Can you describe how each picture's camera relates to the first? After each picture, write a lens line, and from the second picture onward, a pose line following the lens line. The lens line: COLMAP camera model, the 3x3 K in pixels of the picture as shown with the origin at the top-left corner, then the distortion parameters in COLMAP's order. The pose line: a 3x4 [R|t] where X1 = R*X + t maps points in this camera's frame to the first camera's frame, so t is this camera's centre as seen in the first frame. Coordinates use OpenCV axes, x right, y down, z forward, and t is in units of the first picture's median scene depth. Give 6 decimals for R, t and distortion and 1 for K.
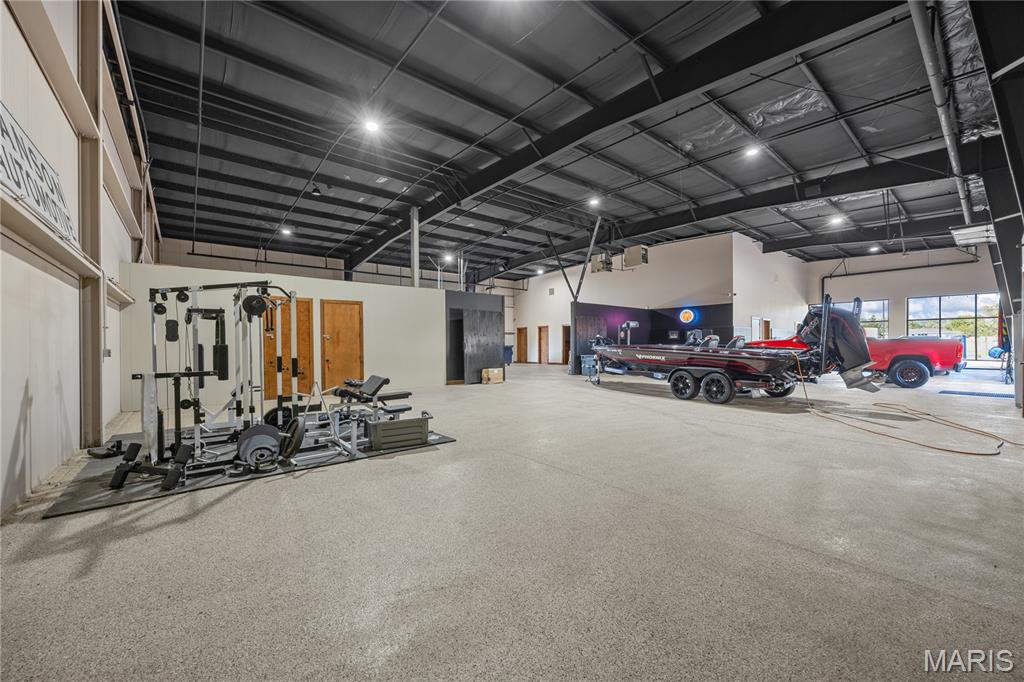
lens RADIAL K [[390.7, 0, 508.4], [0, 390.7, 345.4], [0, 0, 1]] dist [-0.001337, 0.000132]
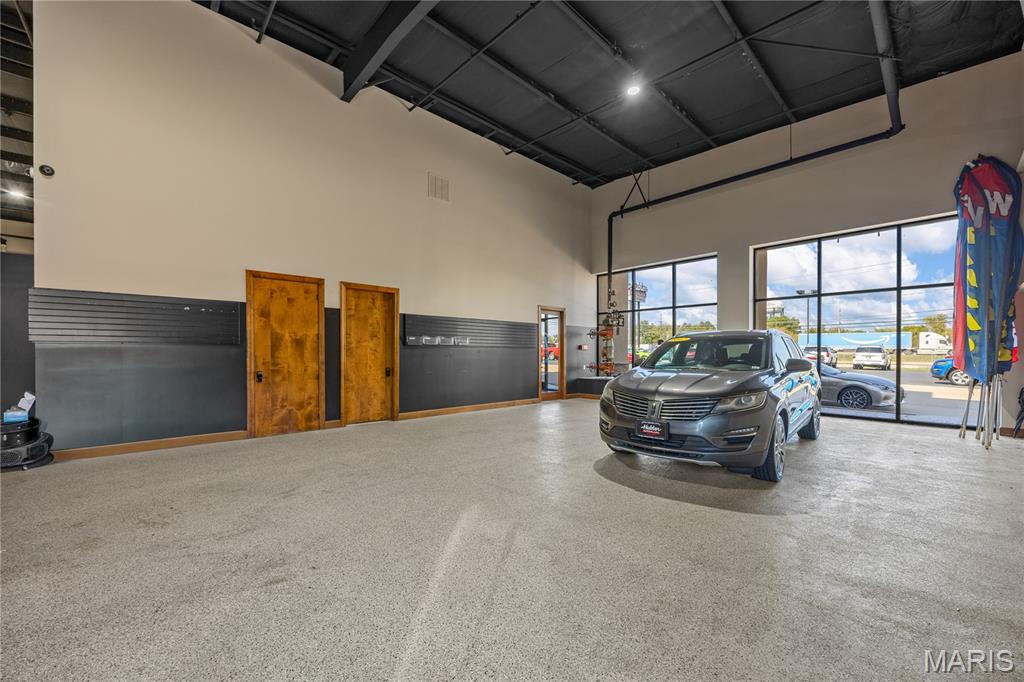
lens RADIAL K [[397.8, 0, 511.6], [0, 397.8, 358.6], [0, 0, 1]] dist [-0.000877, -0.000097]
pose [[0.997069, 0.005125, 0.076331, 0.525184], [-0.005646, 0.999962, 0.006604, -0.001714], [-0.076294, -0.007015, 0.997061, 0.422991]]
